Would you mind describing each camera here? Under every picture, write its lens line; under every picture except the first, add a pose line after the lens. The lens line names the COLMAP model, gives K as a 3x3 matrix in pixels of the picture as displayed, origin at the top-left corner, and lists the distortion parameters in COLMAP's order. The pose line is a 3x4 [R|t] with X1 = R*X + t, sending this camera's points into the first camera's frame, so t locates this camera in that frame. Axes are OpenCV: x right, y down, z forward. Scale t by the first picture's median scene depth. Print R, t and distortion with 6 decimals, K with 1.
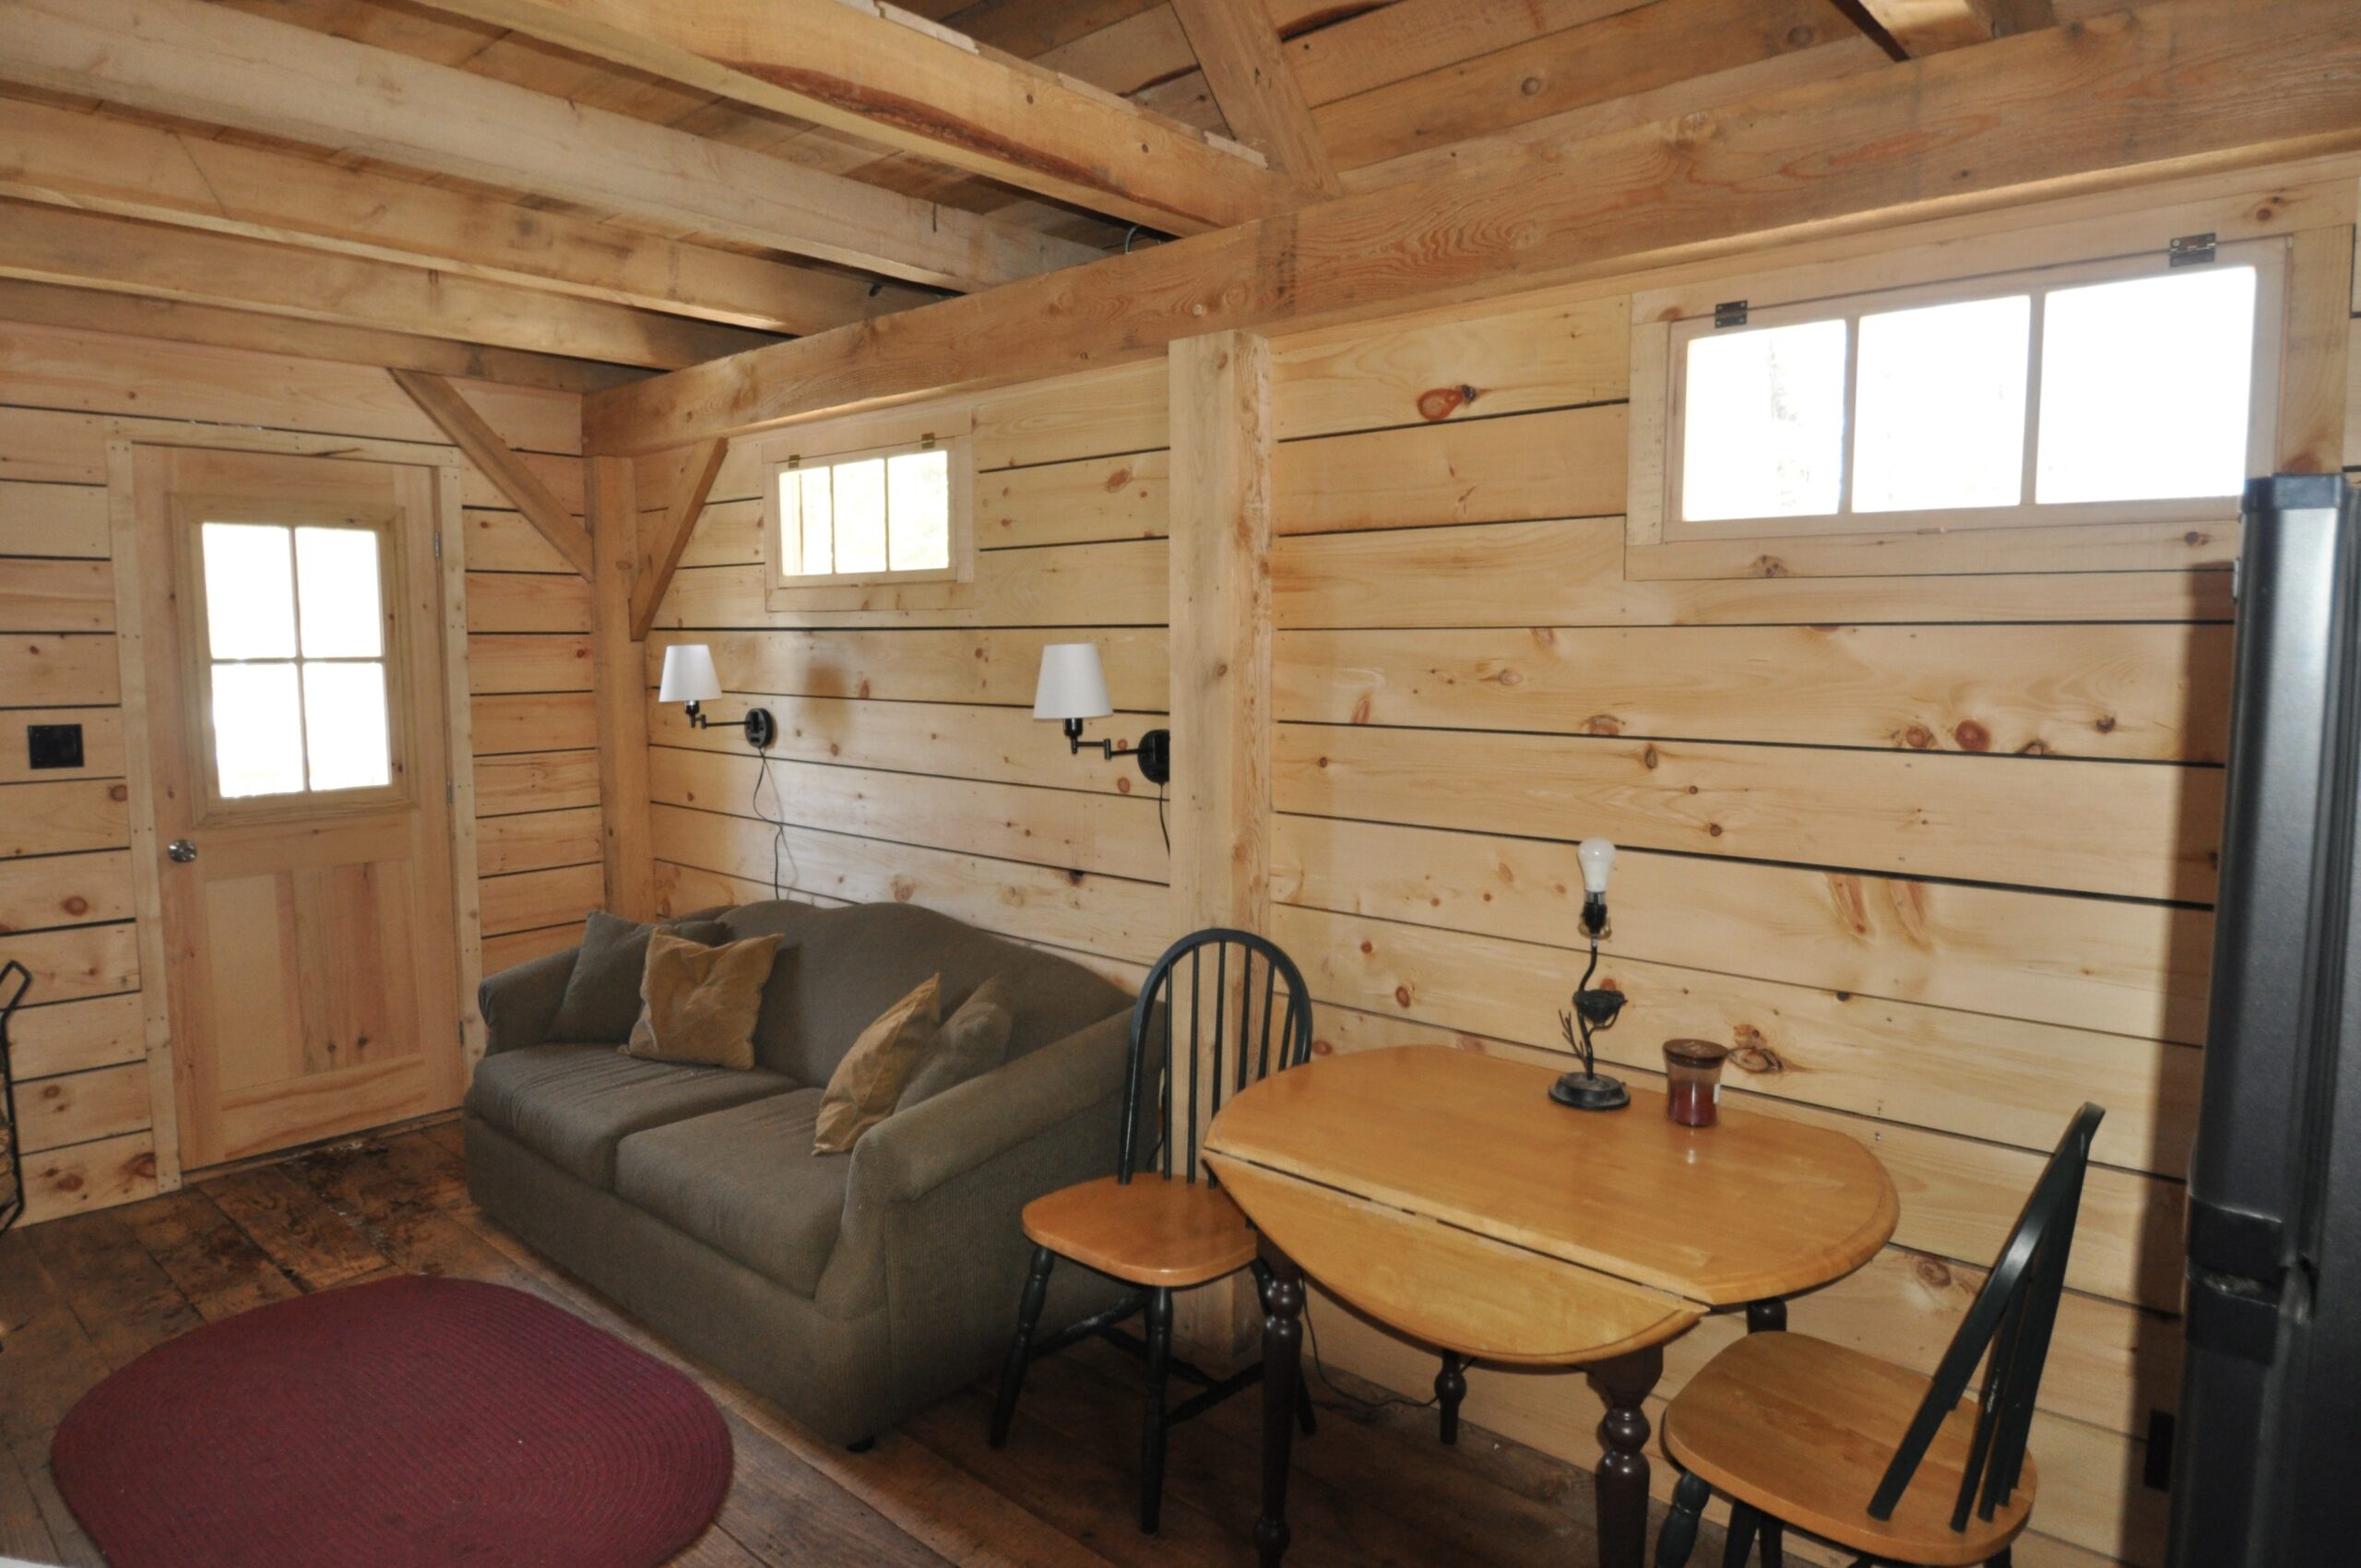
lens RADIAL K [[1370.4, 0, 1180.5], [0, 1370.4, 784.0], [0, 0, 1]] dist [0.003860, -0.037036]
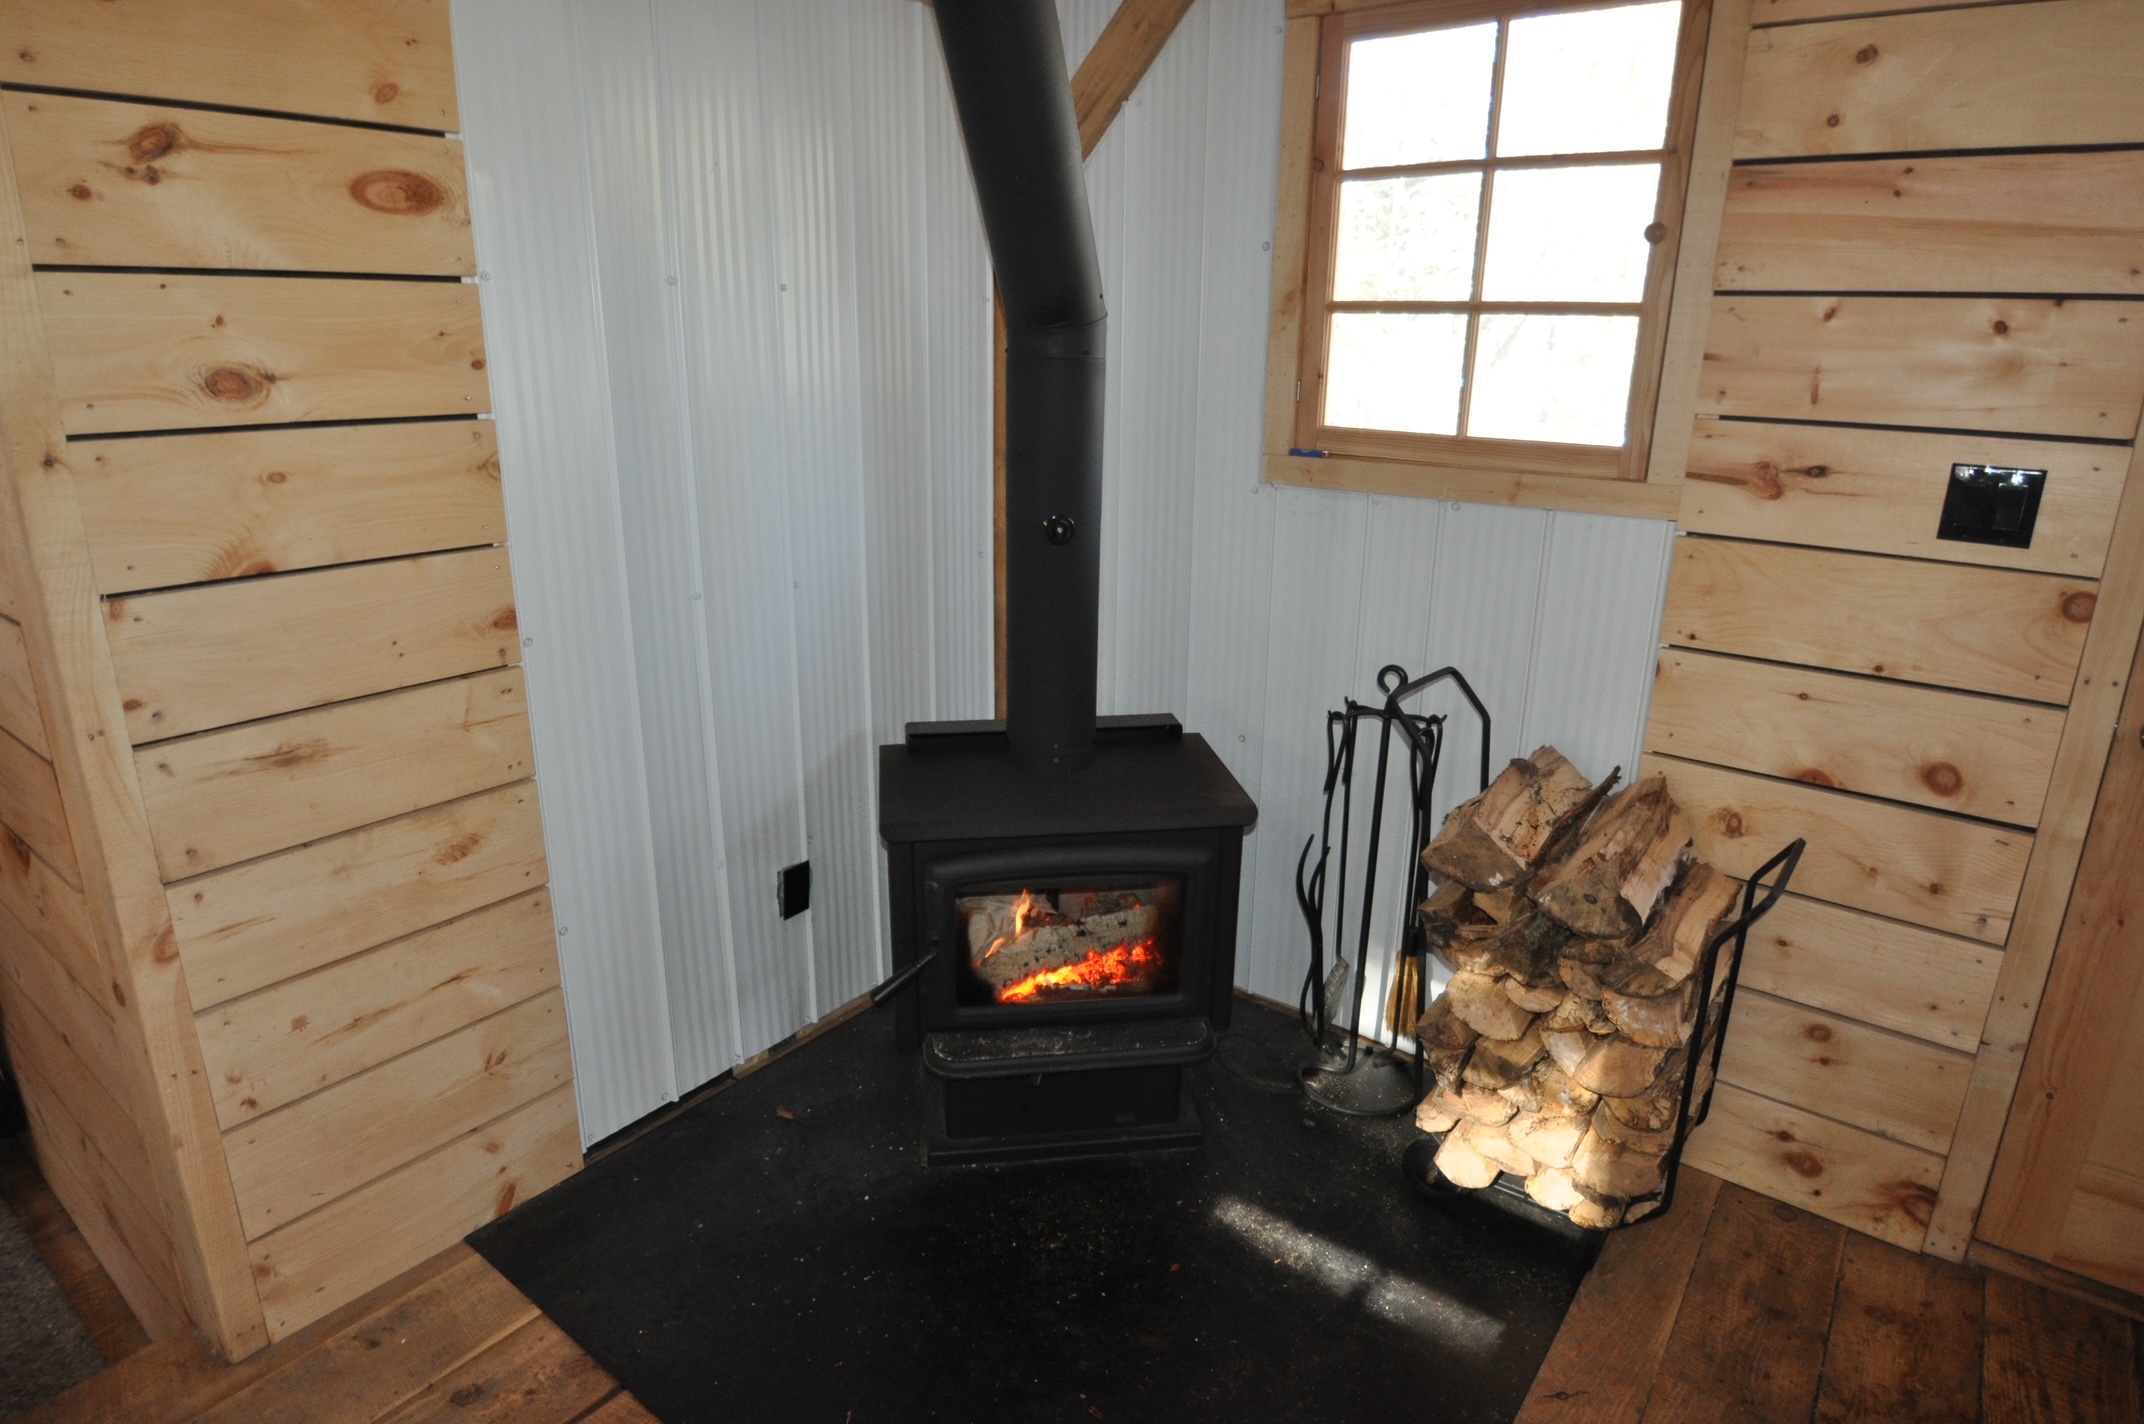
lens RADIAL K [[1244.4, 0, 1072.0], [0, 1244.4, 712.0], [0, 0, 1]] dist [0.003860, -0.037036]
pose [[0.089275, 0.293726, -0.951712, -0.341204], [-0.115187, 0.952160, 0.283059, -0.045098], [0.989324, 0.084354, 0.118838, 0.546409]]
